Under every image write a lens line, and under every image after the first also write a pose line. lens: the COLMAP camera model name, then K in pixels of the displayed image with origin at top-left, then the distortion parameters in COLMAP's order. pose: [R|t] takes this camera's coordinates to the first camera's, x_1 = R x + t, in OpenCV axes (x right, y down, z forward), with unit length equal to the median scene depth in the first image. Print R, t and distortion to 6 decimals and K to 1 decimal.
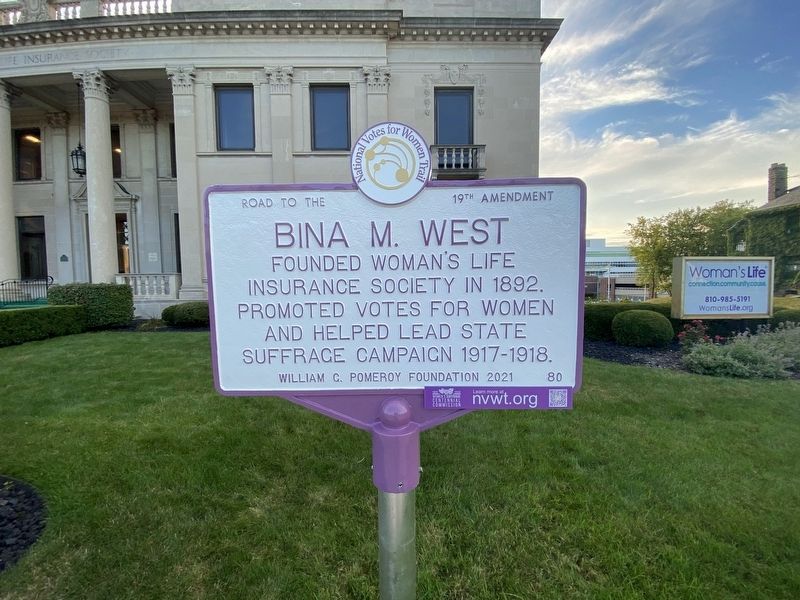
lens RADIAL K [[330.5, 0, 394.0], [0, 330.5, 300.9], [0, 0, 1]] dist [-0.005885, -0.003014]
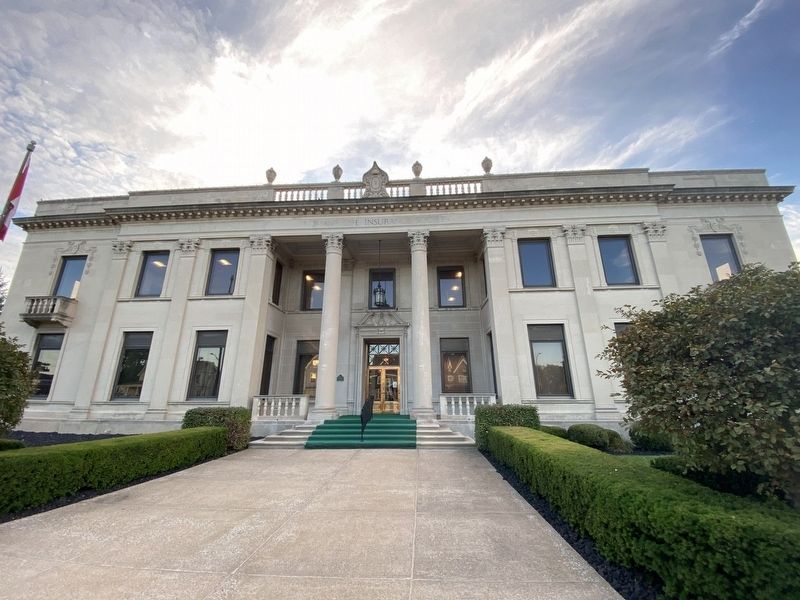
lens RADIAL K [[330.5, 0, 397.4], [0, 330.5, 302.1], [0, 0, 1]] dist [-0.005885, -0.003014]
pose [[0.995815, -0.021257, -0.088888, -0.923205], [-0.011134, 0.937117, -0.348838, 0.015879], [0.090714, 0.348367, 0.932958, -0.143600]]
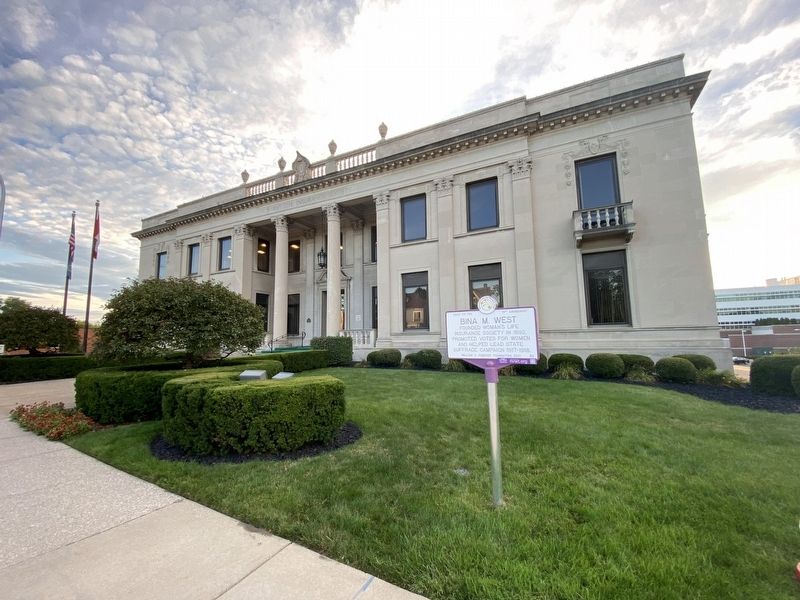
lens RADIAL K [[305.7, 0, 404.1], [0, 305.7, 304.7], [0, 0, 1]] dist [-0.000706, -0.003155]
pose [[0.898332, -0.050725, -0.436379, 0.031187], [-0.017784, 0.988299, -0.151491, 0.008706], [0.438957, 0.143850, 0.886918, -0.123716]]
